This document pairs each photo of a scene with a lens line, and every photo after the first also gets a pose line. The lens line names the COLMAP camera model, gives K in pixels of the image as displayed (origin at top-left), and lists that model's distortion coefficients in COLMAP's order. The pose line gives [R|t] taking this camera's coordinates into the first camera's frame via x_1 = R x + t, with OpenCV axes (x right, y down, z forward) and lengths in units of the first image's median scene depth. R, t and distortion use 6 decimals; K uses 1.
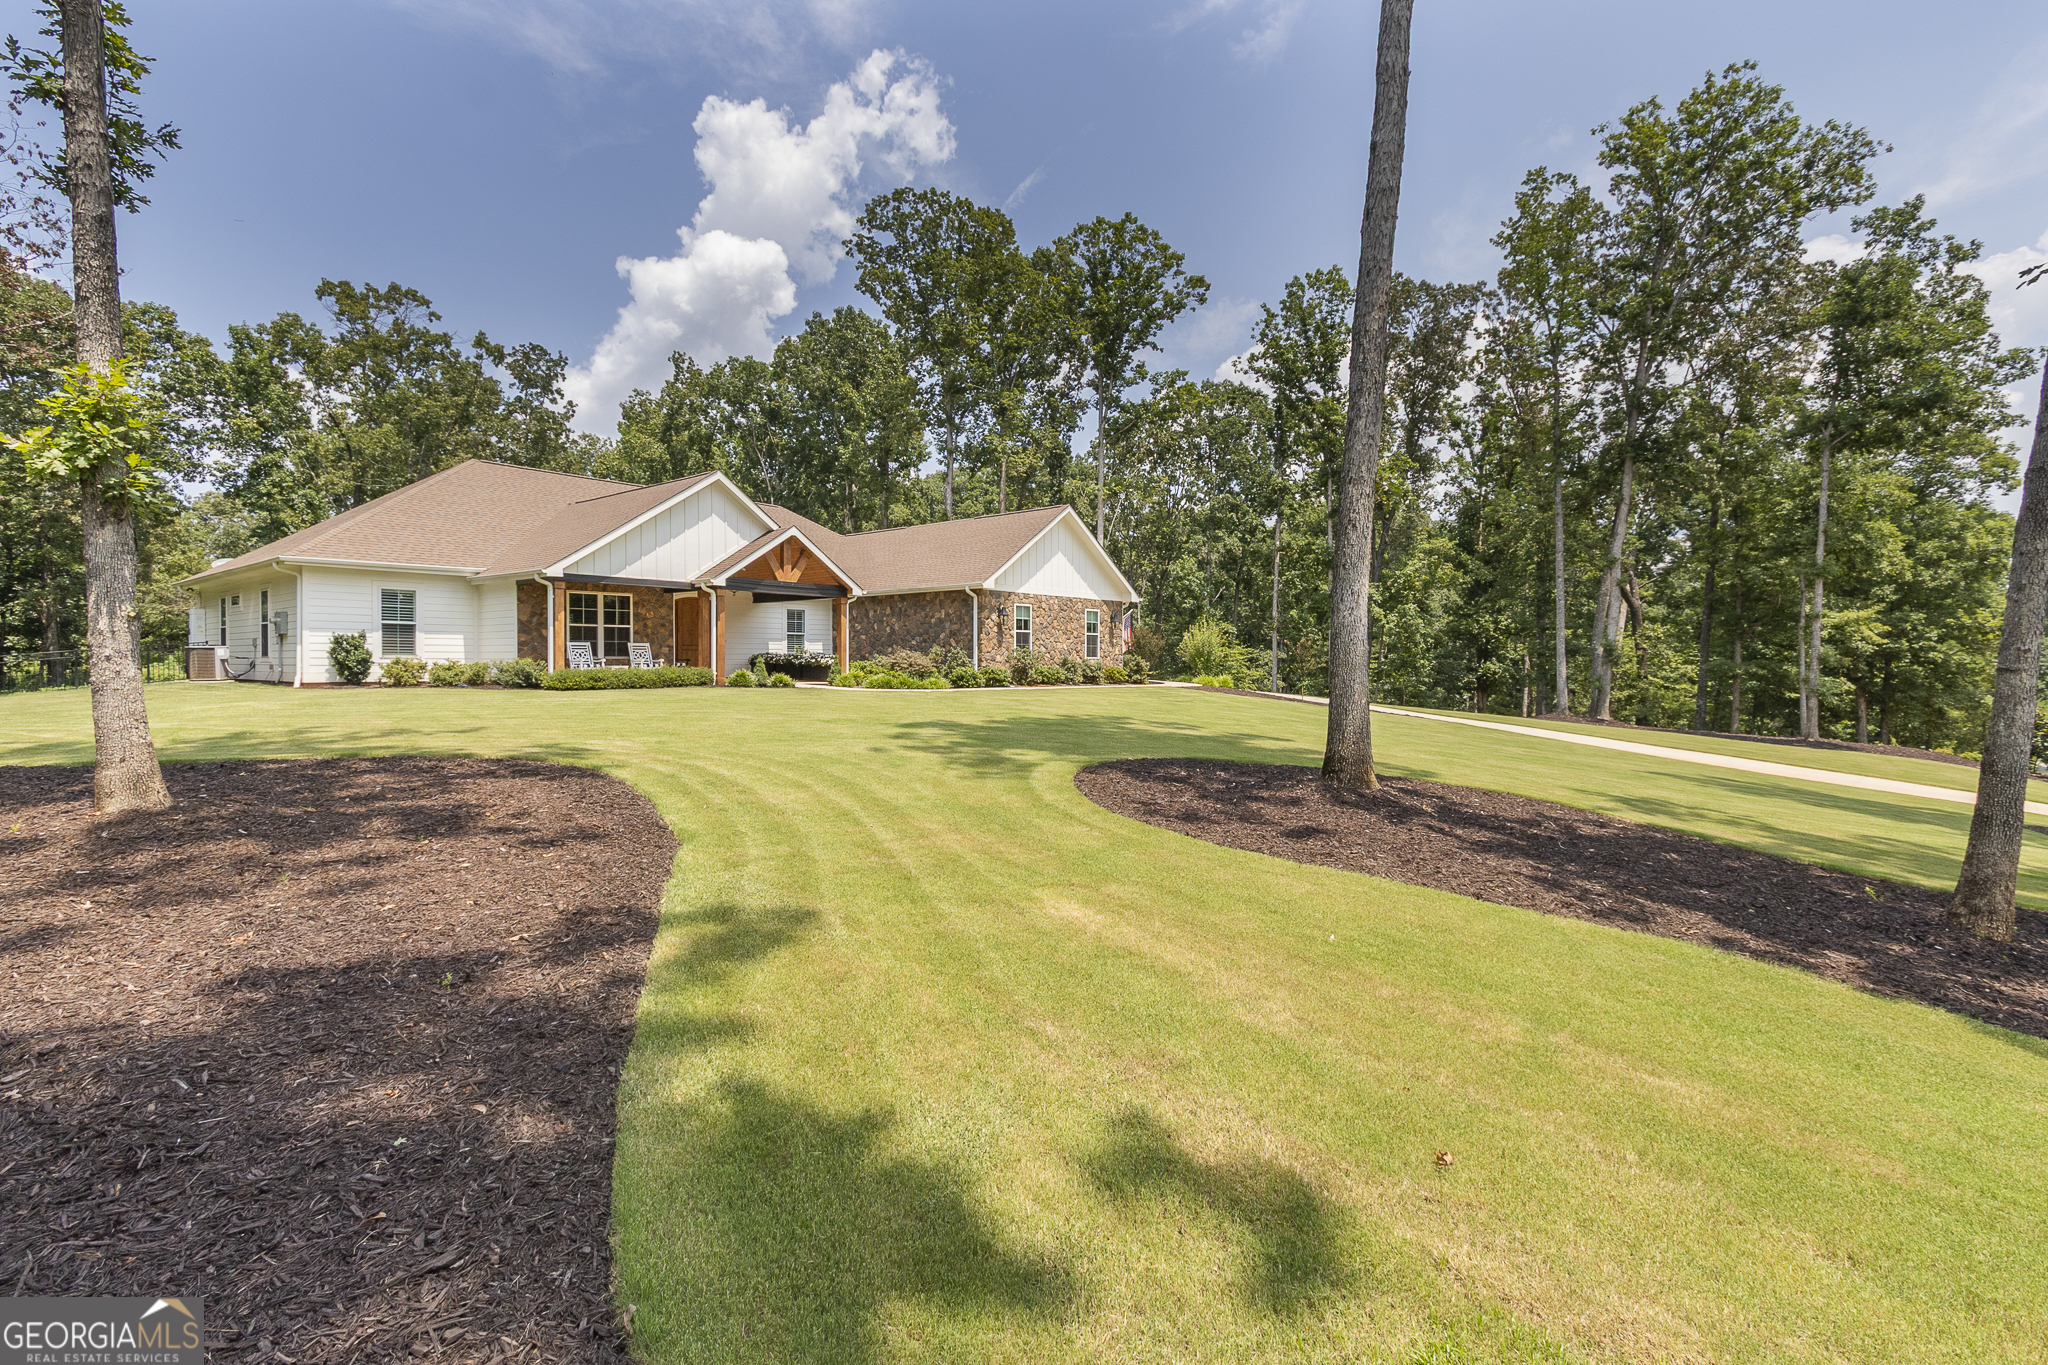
lens RADIAL K [[930.7, 0, 1016.9], [0, 930.7, 667.3], [0, 0, 1]] dist [0.002555, -0.000378]
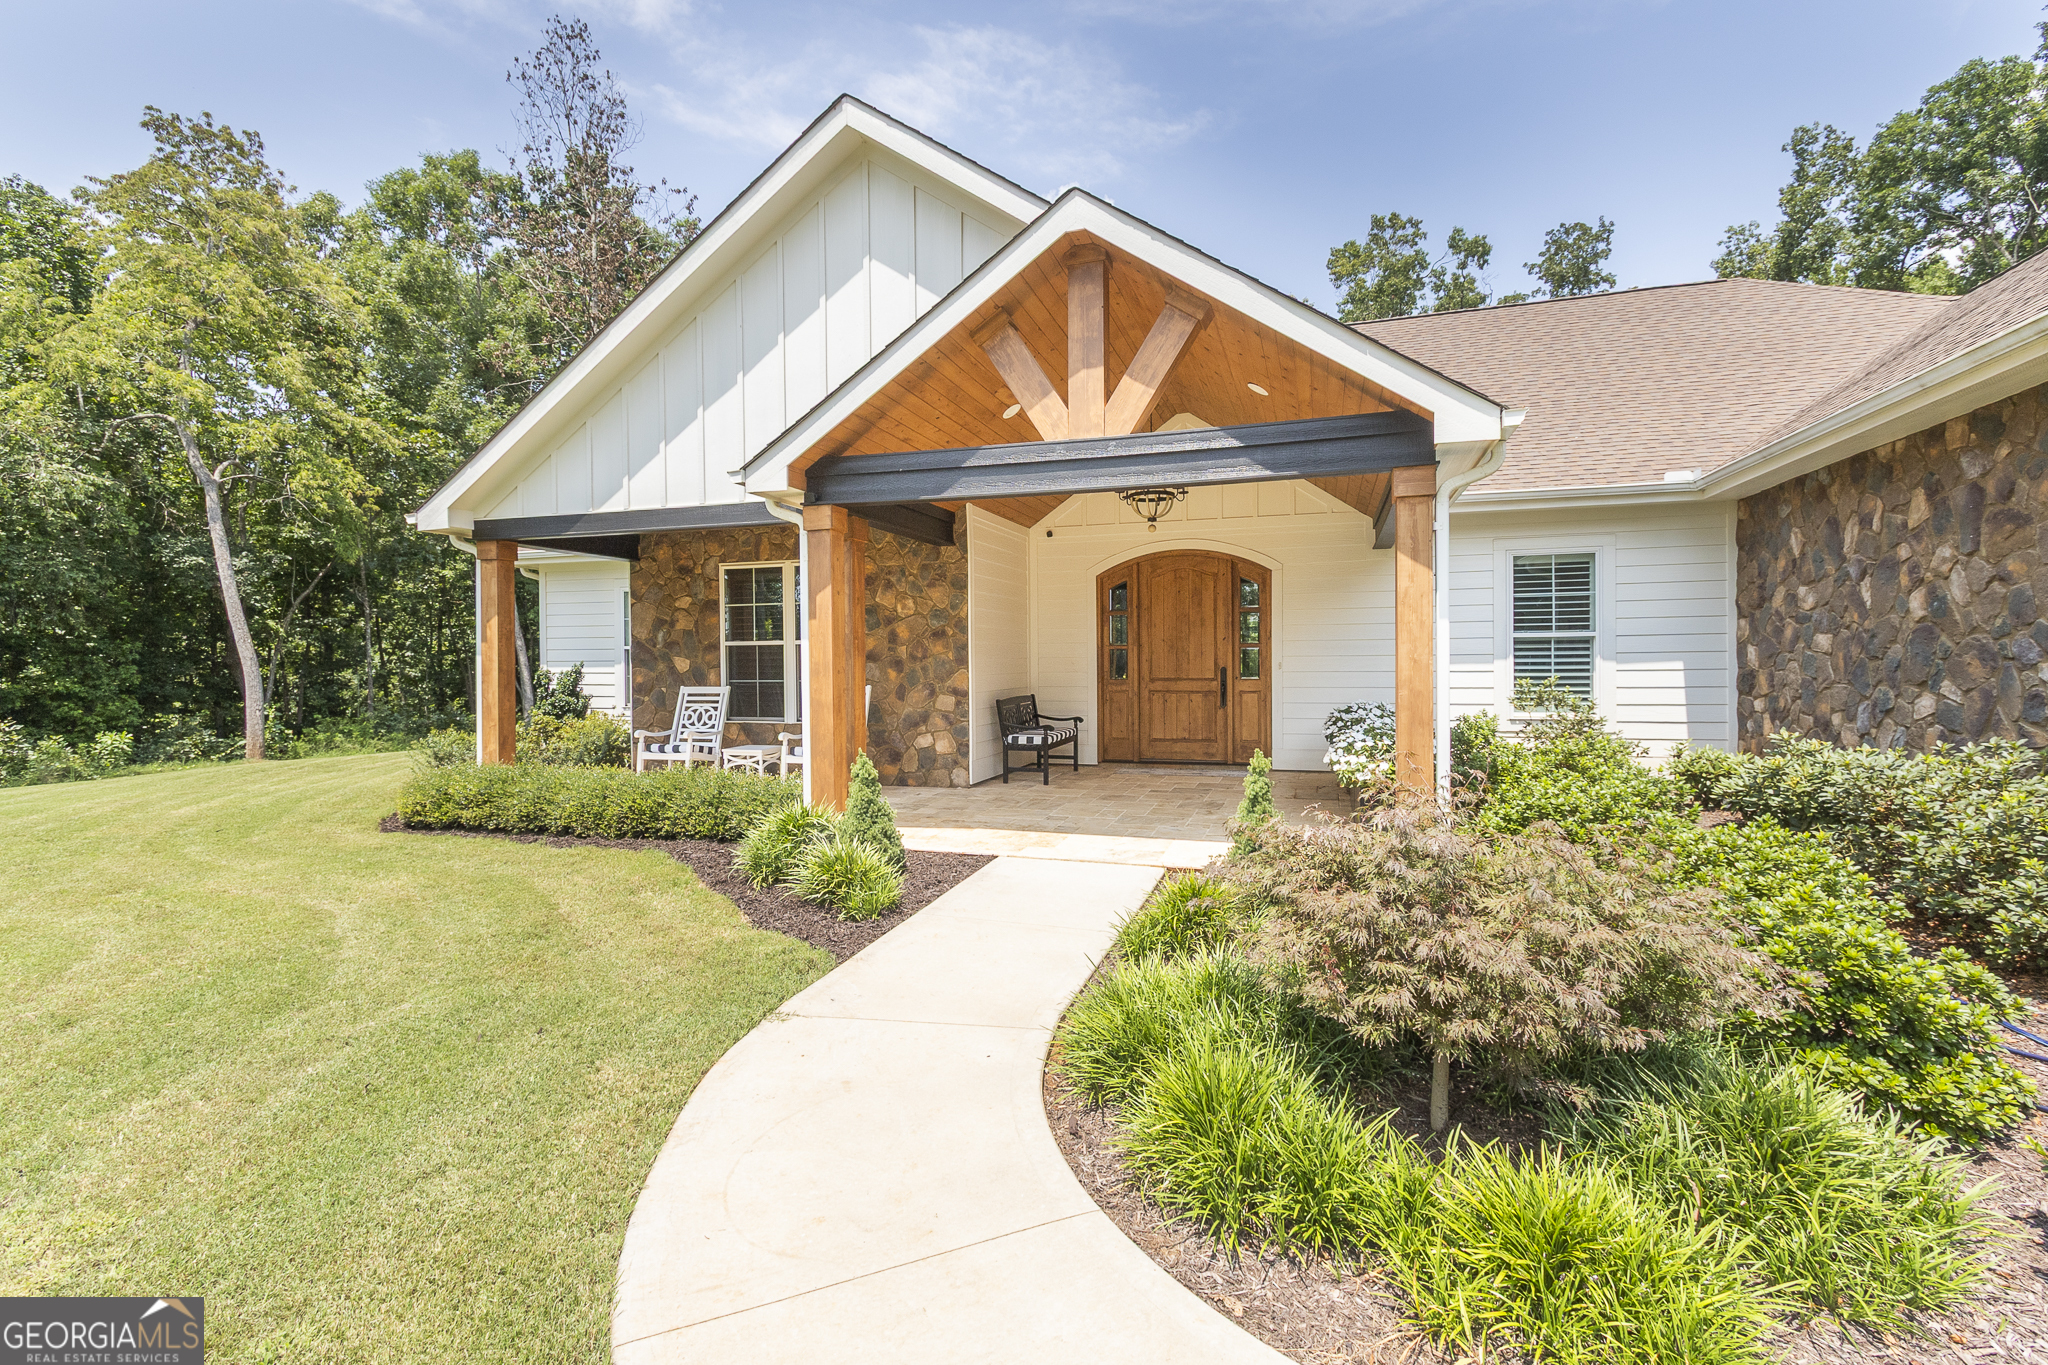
lens RADIAL K [[930.7, 0, 1016.9], [0, 930.7, 667.3], [0, 0, 1]] dist [0.002555, -0.000378]
pose [[0.376774, 0.006144, -0.926285, -0.017601], [0.003830, 0.999959, 0.008190, -0.019966], [0.926297, -0.006633, 0.376735, 0.505995]]
